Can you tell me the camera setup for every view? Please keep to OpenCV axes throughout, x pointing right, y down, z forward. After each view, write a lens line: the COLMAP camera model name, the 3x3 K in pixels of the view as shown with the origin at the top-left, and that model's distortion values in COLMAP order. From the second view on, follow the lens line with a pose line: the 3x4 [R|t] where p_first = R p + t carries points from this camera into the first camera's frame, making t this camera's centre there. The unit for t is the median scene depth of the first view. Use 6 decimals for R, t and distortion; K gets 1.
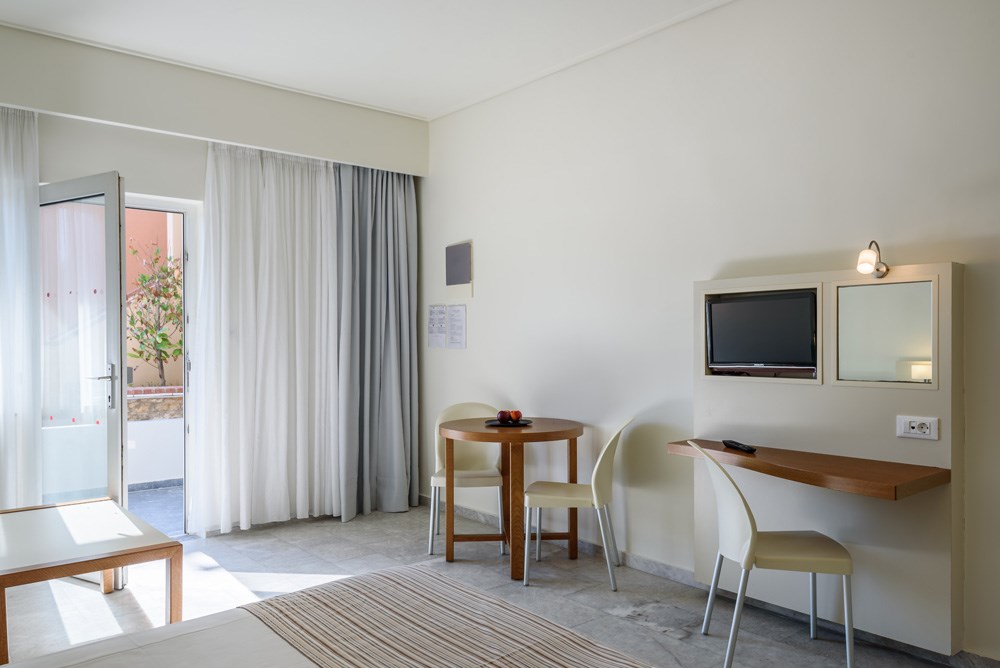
lens RADIAL K [[733.2, 0, 503.7], [0, 733.2, 345.2], [0, 0, 1]] dist [0.055025, -0.067087]
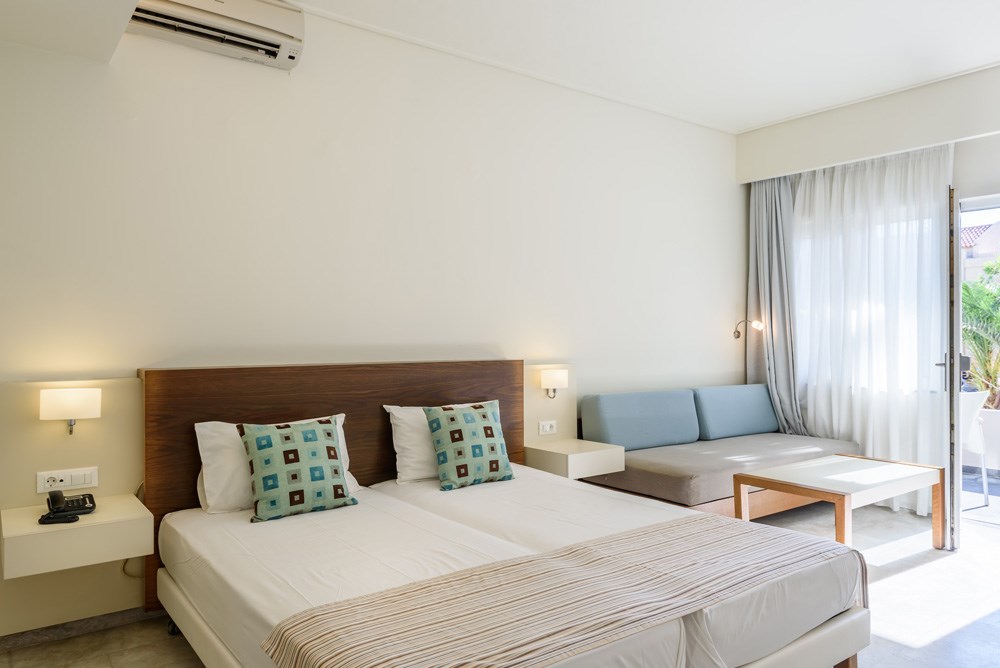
lens RADIAL K [[677.4, 0, 500.0], [0, 677.4, 334.0], [0, 0, 1]] dist [0.004331, 0.000803]
pose [[-0.056193, 0.000695, -0.998420, 0.439597], [-0.004608, 0.999989, 0.000956, -0.001476], [0.998409, 0.004654, -0.056189, 0.283525]]
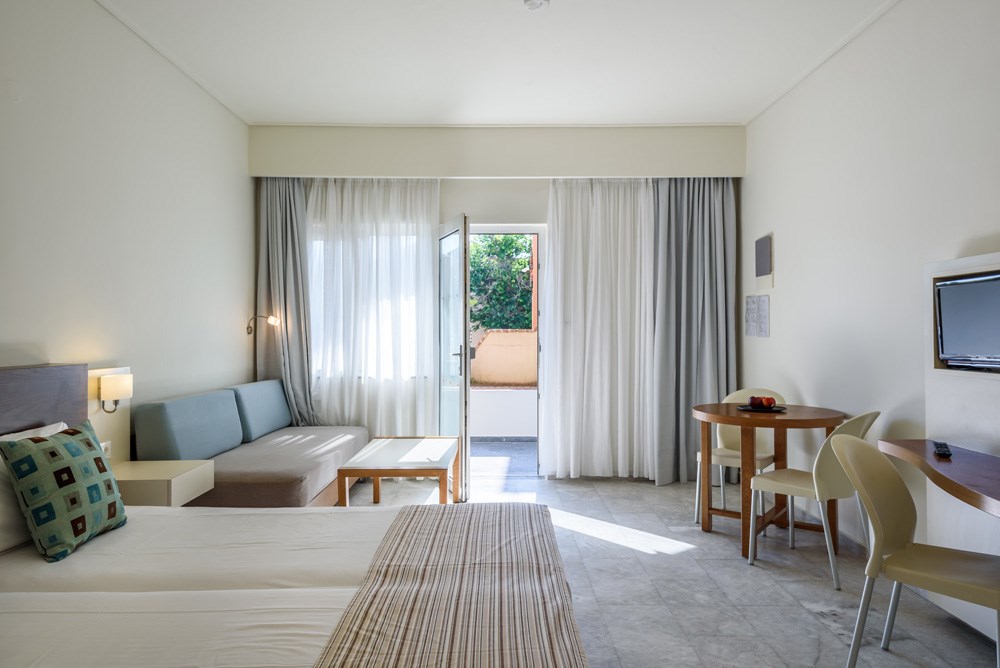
lens RADIAL K [[668.5, 0, 497.3], [0, 668.5, 315.4], [0, 0, 1]] dist [0.009649, -0.000902]
pose [[0.767793, -0.012092, -0.640584, 0.286952], [-0.005306, 0.999668, -0.025229, -0.000047], [0.640676, 0.022770, 0.767473, 0.027425]]
